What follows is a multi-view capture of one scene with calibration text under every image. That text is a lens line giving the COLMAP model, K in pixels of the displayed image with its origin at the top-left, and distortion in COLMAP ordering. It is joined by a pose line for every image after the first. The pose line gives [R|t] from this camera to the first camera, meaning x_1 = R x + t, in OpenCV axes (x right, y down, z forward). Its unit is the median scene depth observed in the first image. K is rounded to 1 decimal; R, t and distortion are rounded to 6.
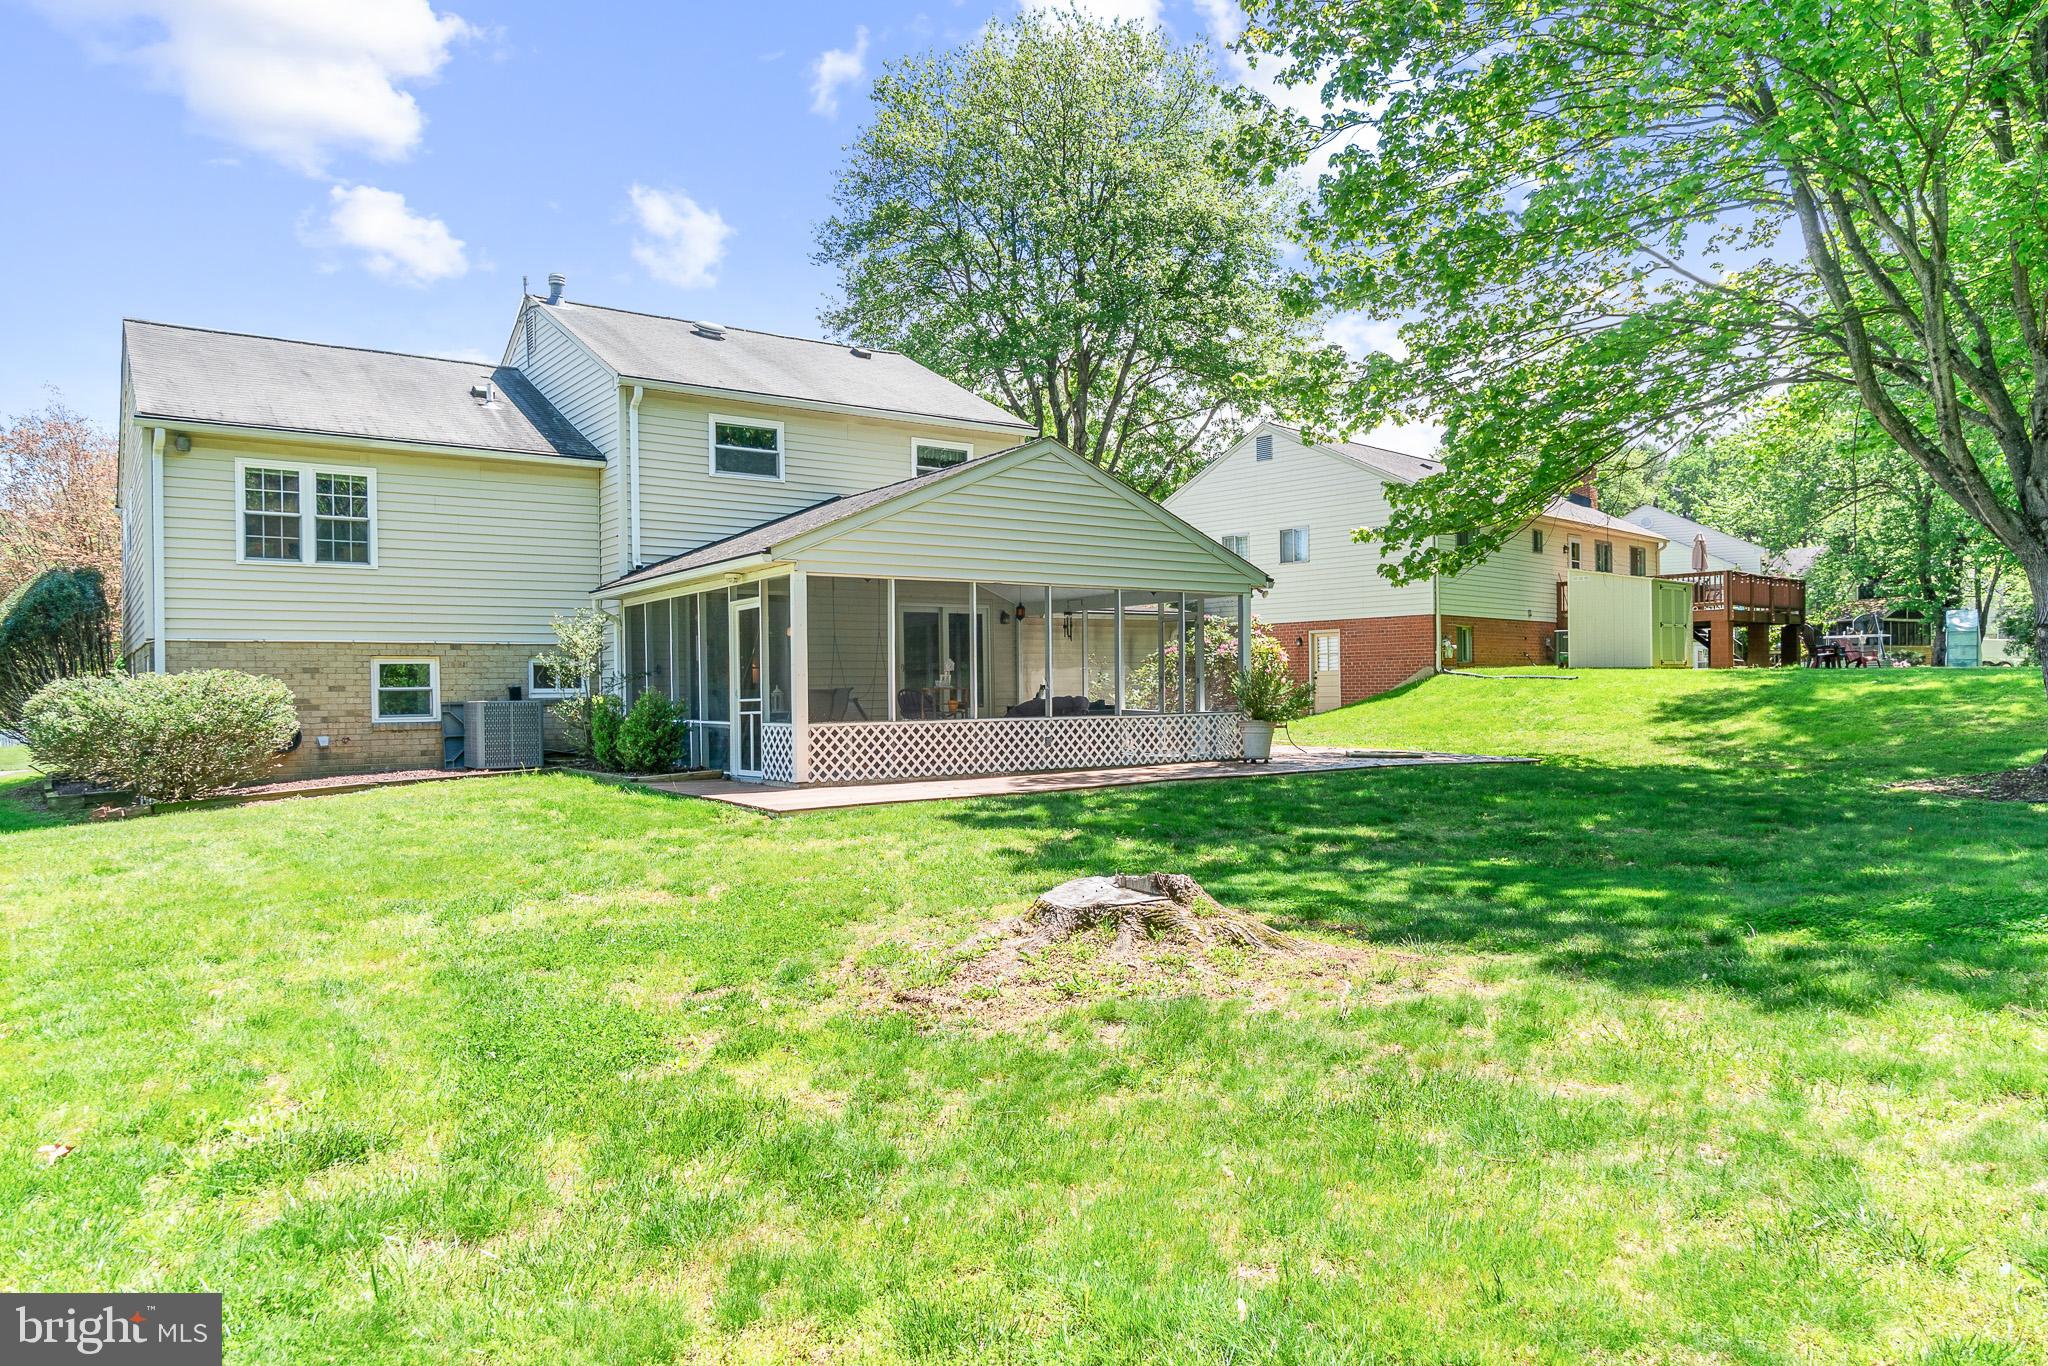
lens RADIAL K [[1254.7, 0, 1022.9], [0, 1254.7, 683.0], [0, 0, 1]] dist [-0.005437, -0.001190]
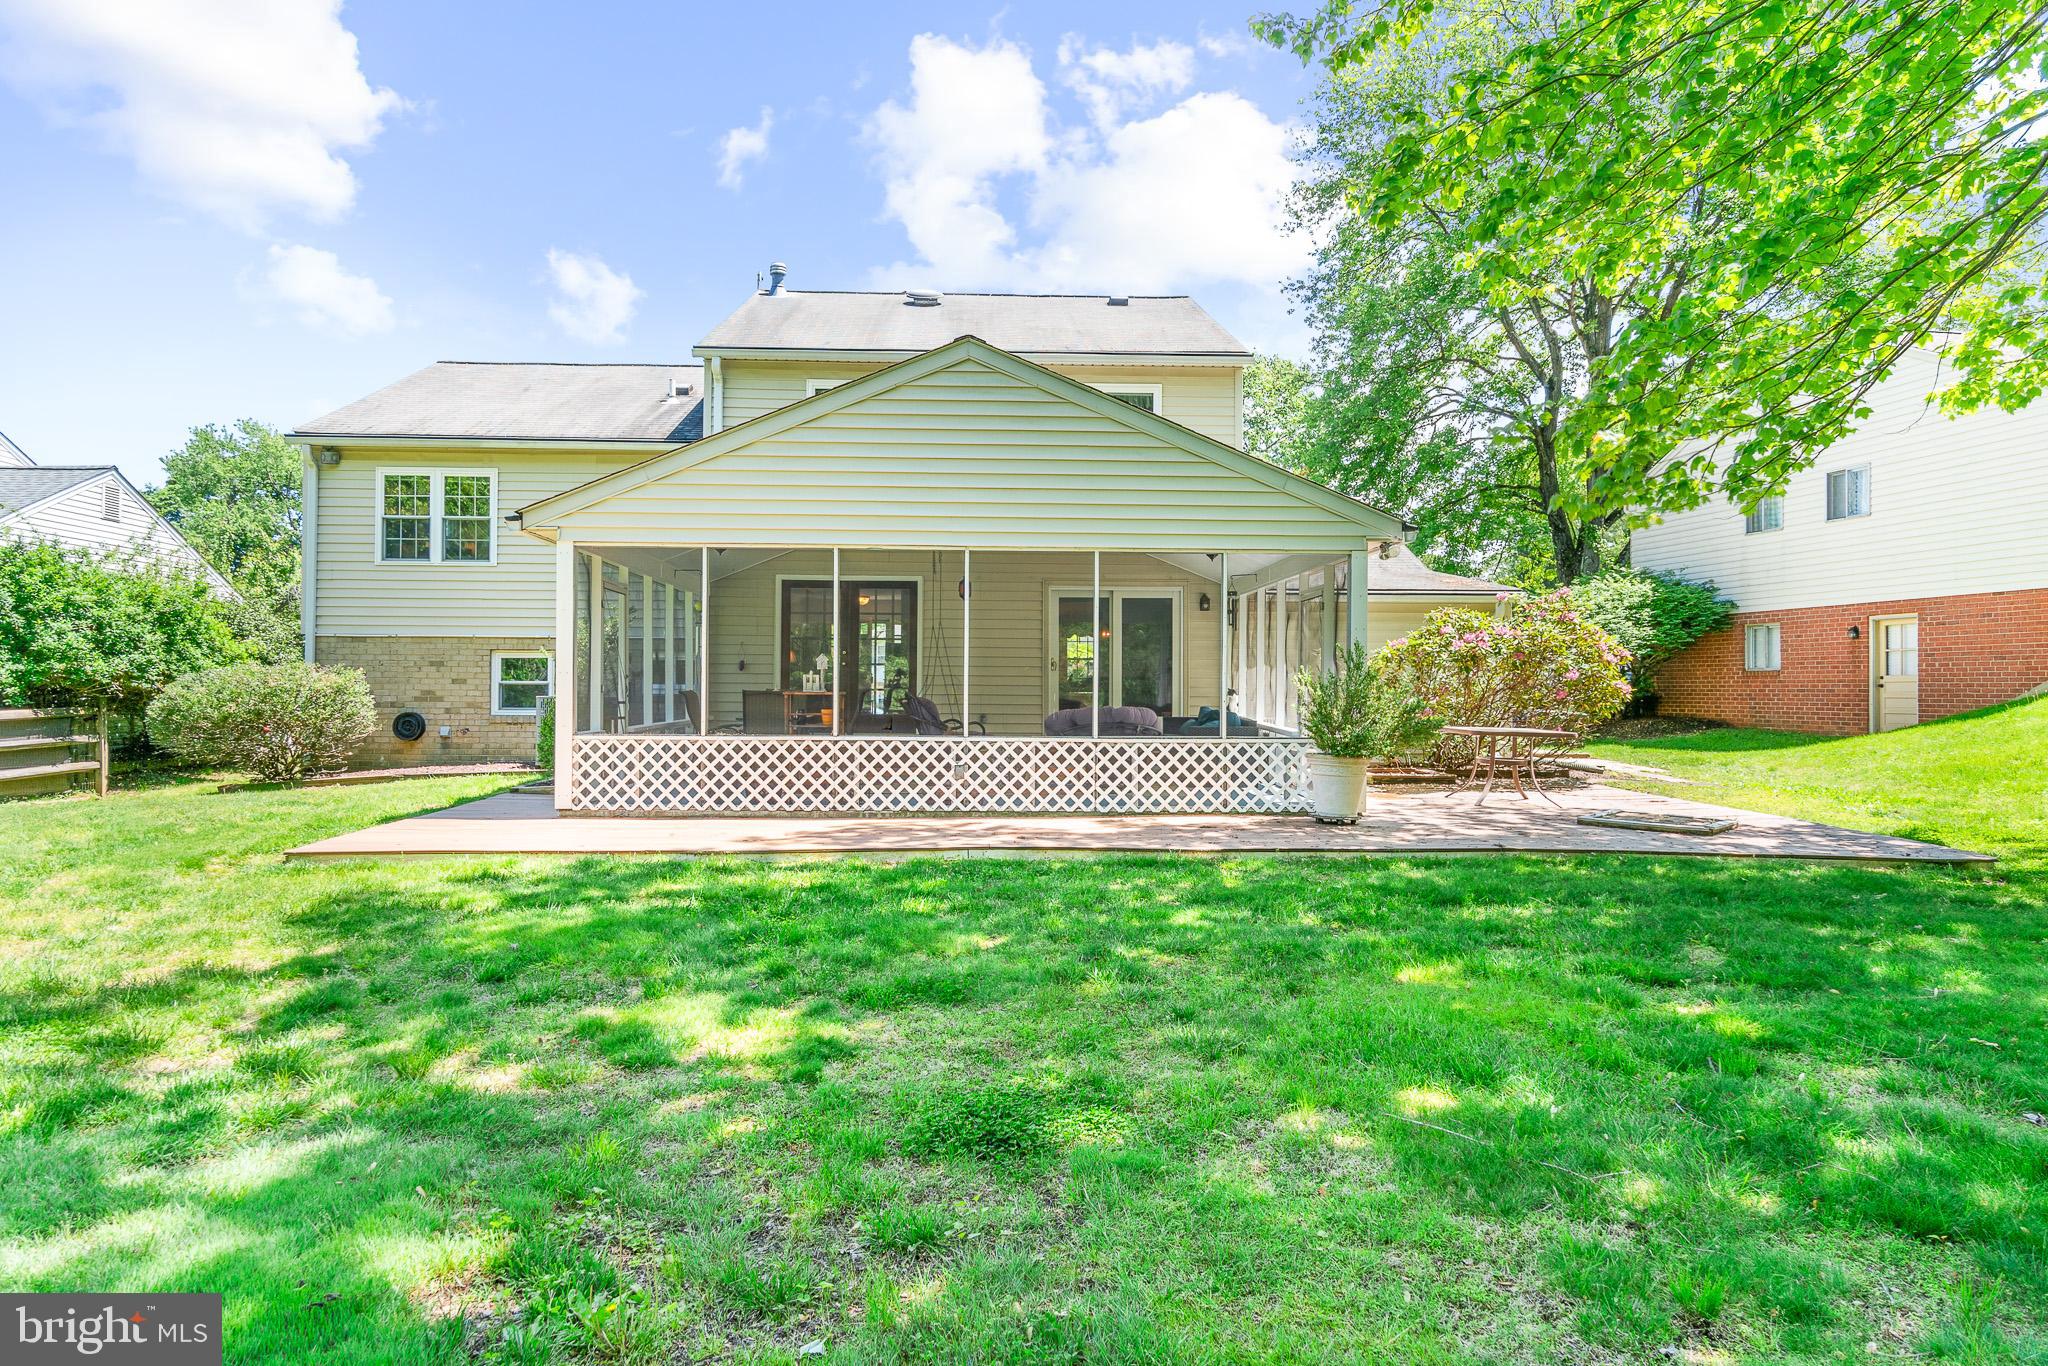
lens RADIAL K [[1137.7, 0, 1024.5], [0, 1137.7, 682.8], [0, 0, 1]] dist [0.001163, 0.000117]
pose [[0.838338, 0.014329, -0.544962, 0.371899], [-0.013276, 0.999895, 0.005869, -0.006181], [0.544989, 0.002314, 0.838440, 0.468435]]
